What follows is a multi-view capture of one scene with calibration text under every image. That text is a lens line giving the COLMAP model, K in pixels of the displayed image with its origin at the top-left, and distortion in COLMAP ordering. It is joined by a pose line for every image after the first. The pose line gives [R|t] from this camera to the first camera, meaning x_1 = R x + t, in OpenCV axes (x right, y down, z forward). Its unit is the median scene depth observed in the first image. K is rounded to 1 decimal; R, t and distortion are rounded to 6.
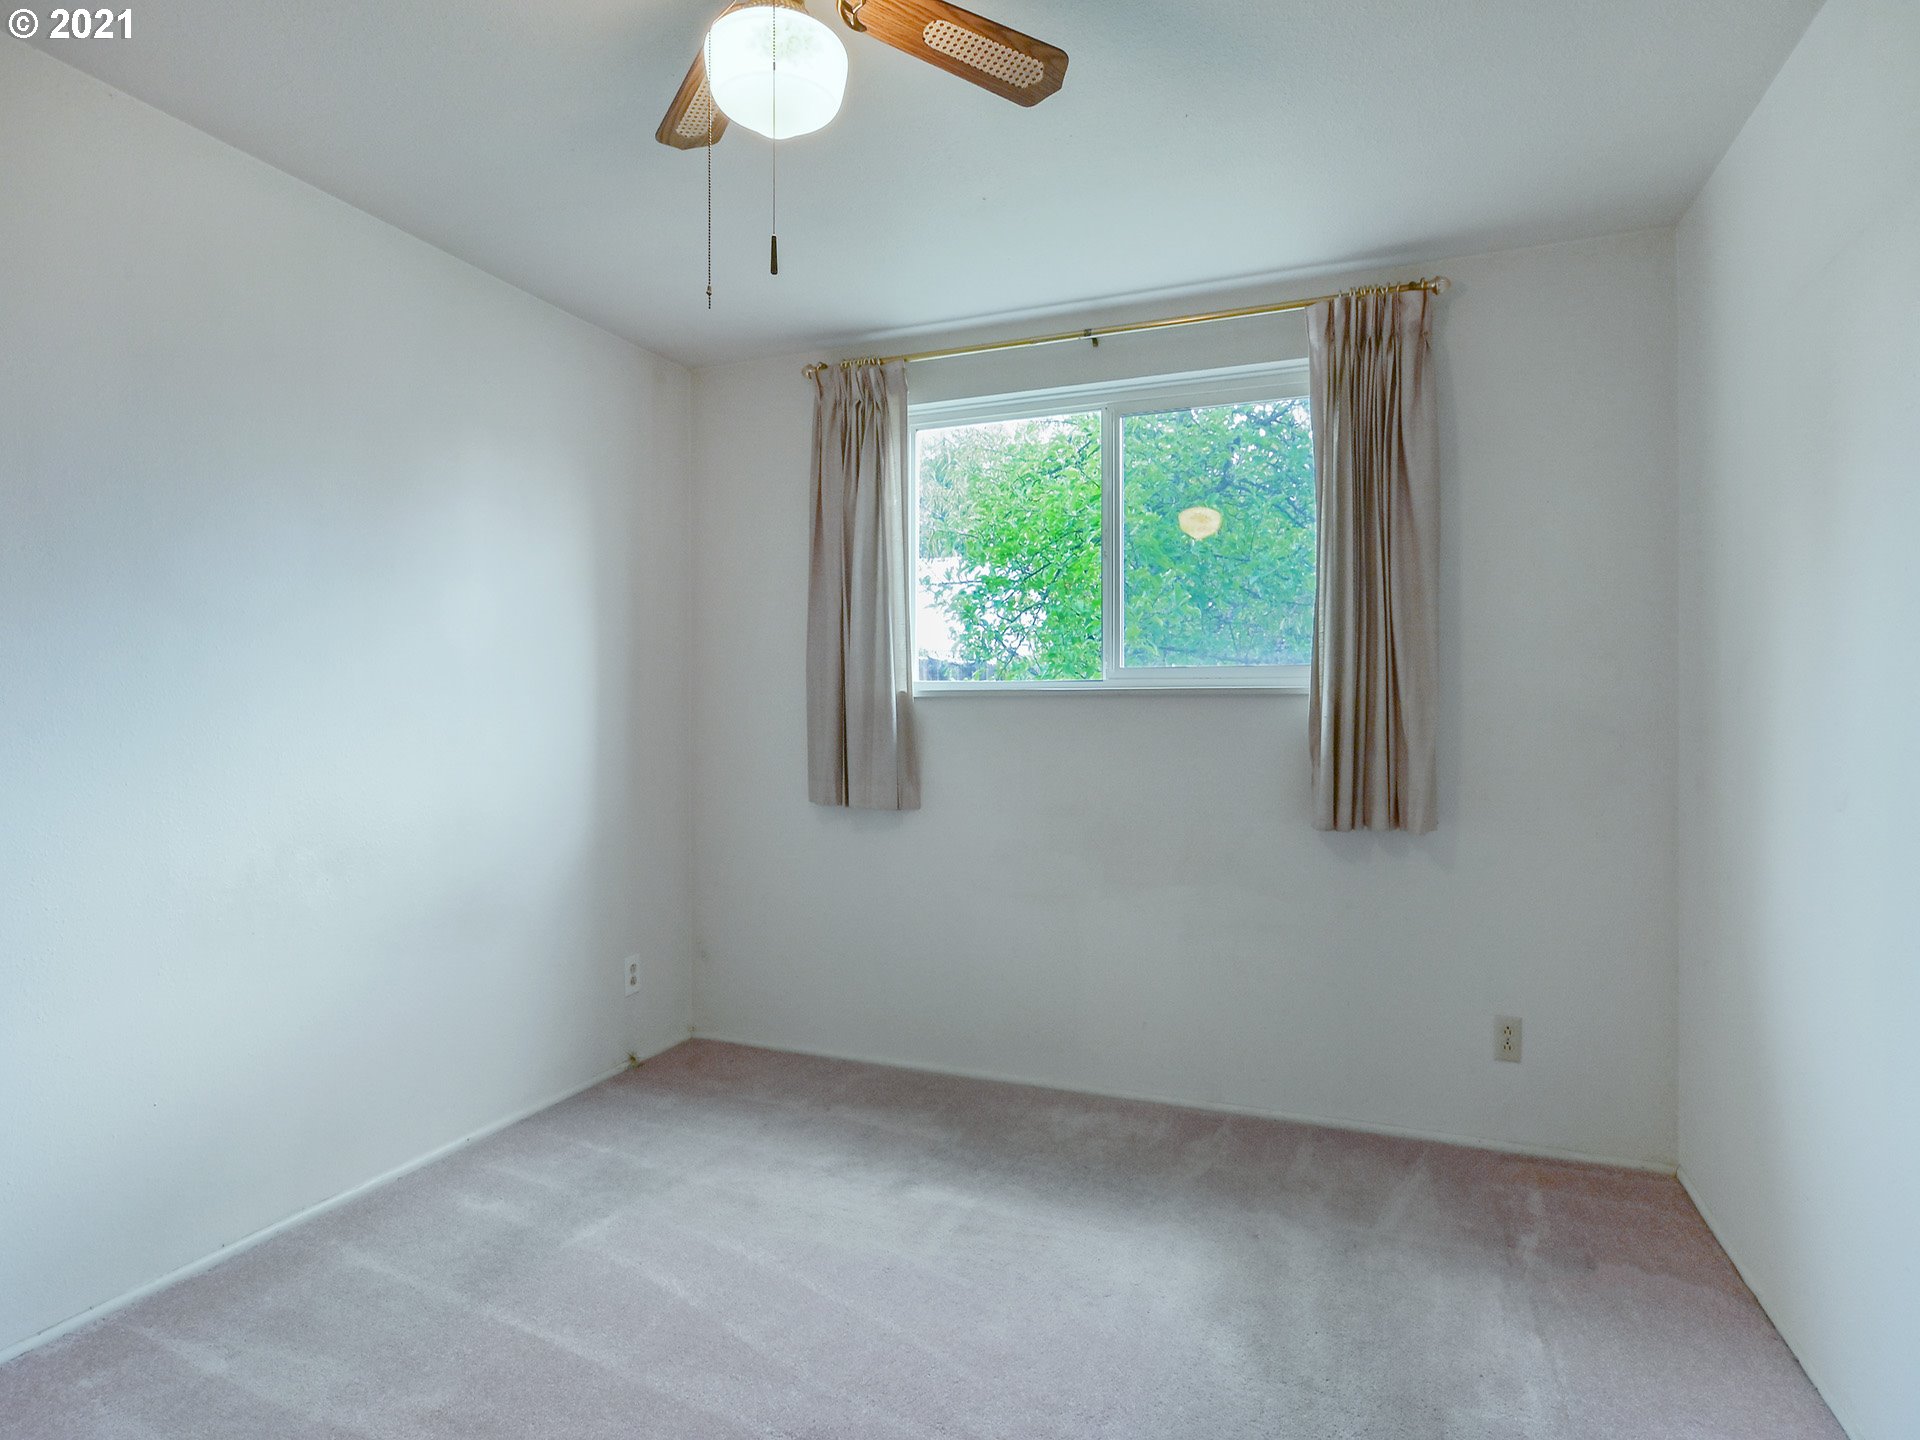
lens RADIAL K [[1114.0, 0, 980.0], [0, 1114.0, 727.5], [0, 0, 1]] dist [-0.027305, 0.016456]
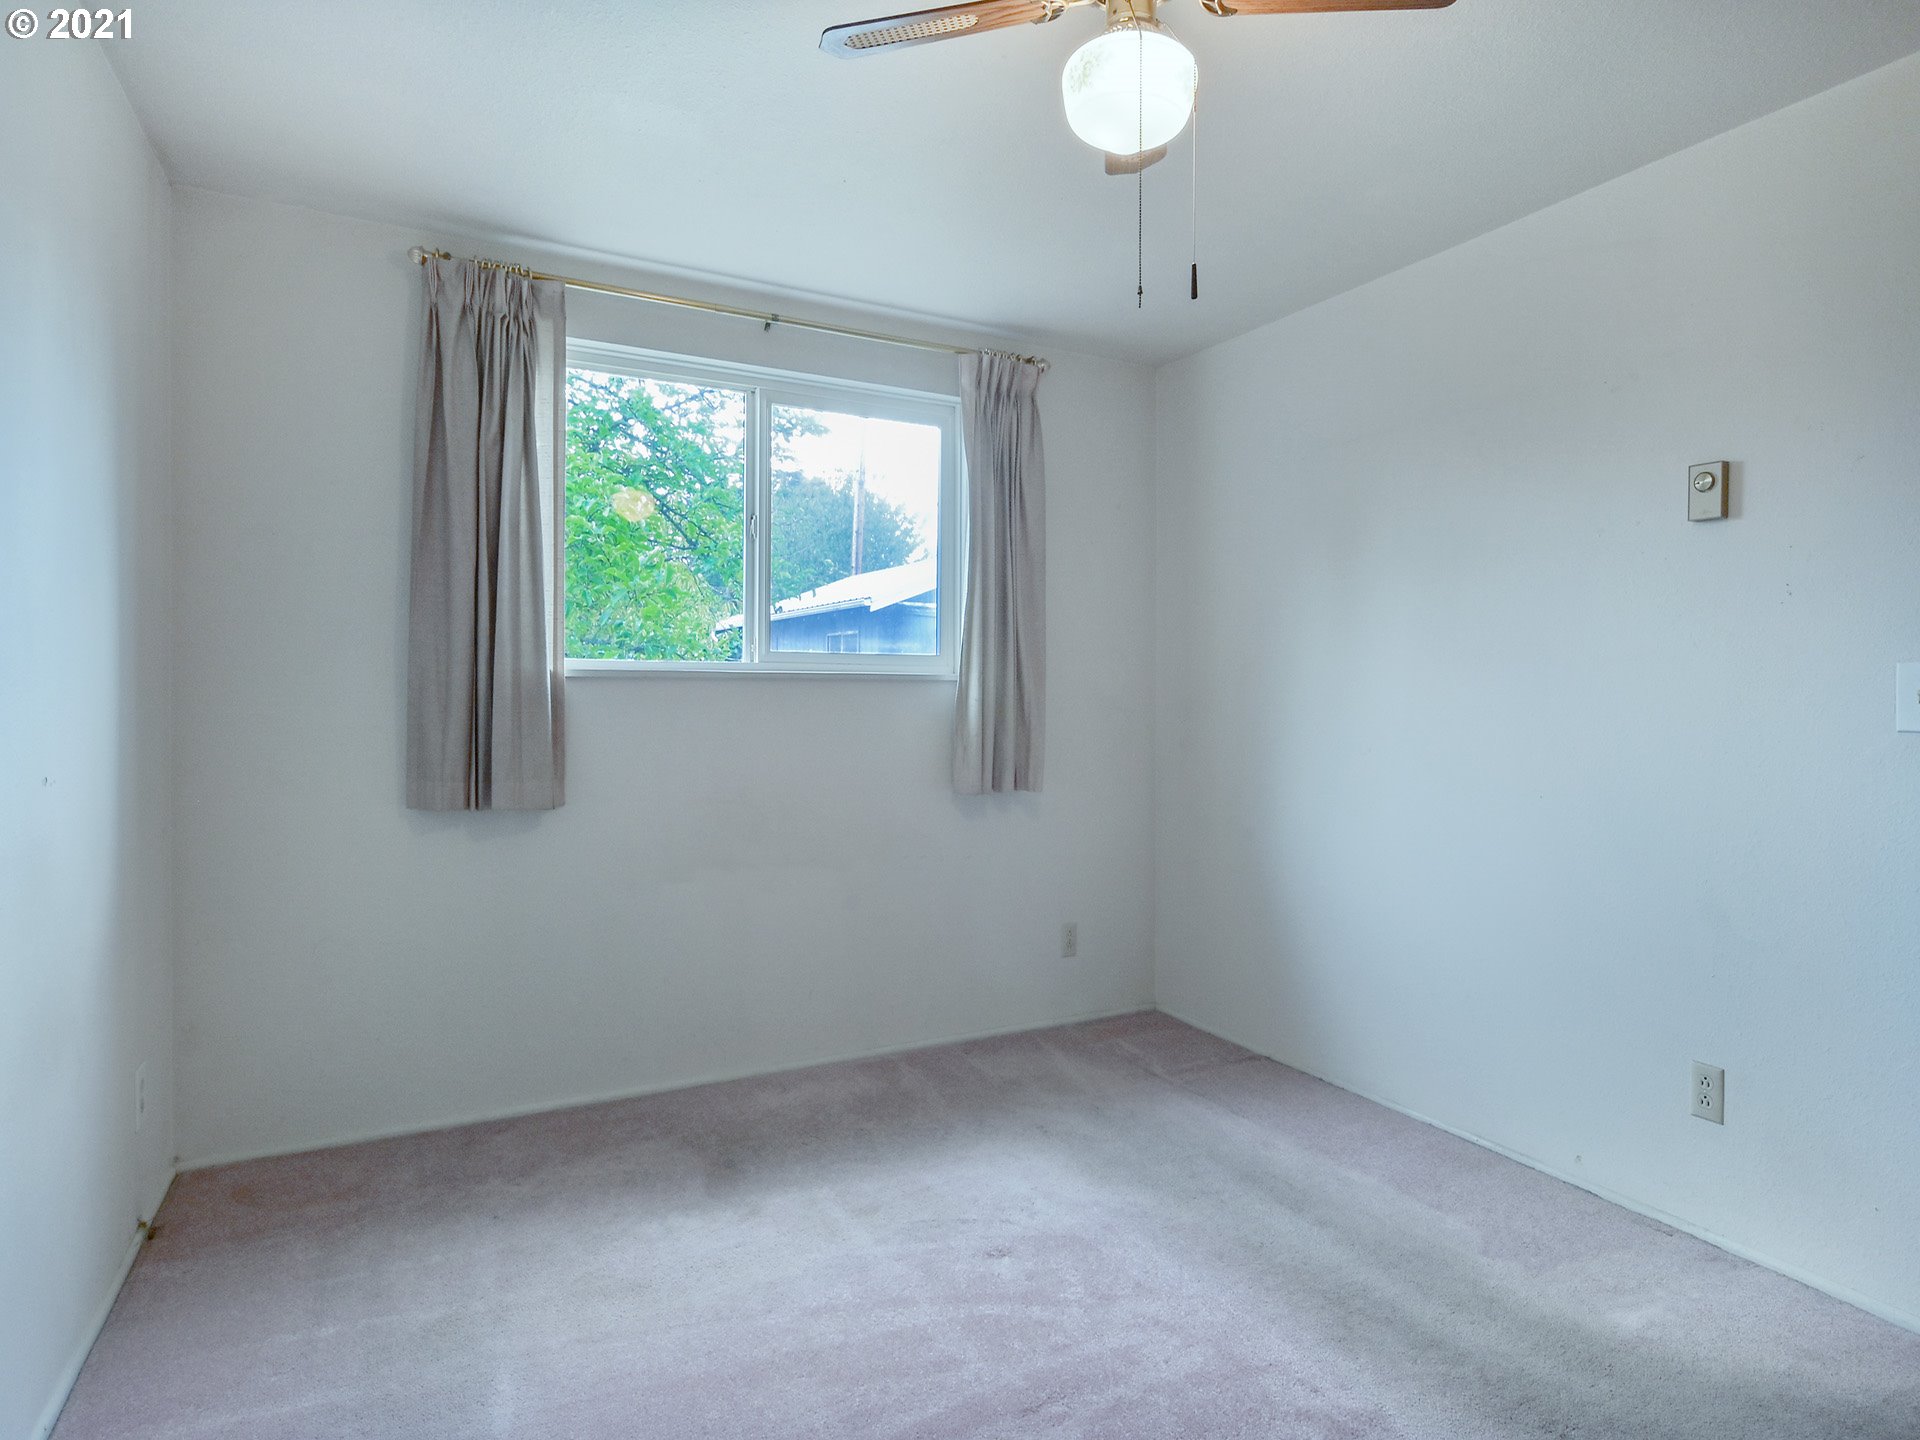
lens RADIAL K [[1102.2, 0, 962.8], [0, 1102.2, 716.6], [0, 0, 1]] dist [-0.023237, 0.018414]
pose [[0.612606, -0.012540, 0.790289, -0.551135], [0.005757, 0.999918, 0.011404, -0.004588], [-0.790367, -0.002436, 0.612628, 0.238883]]
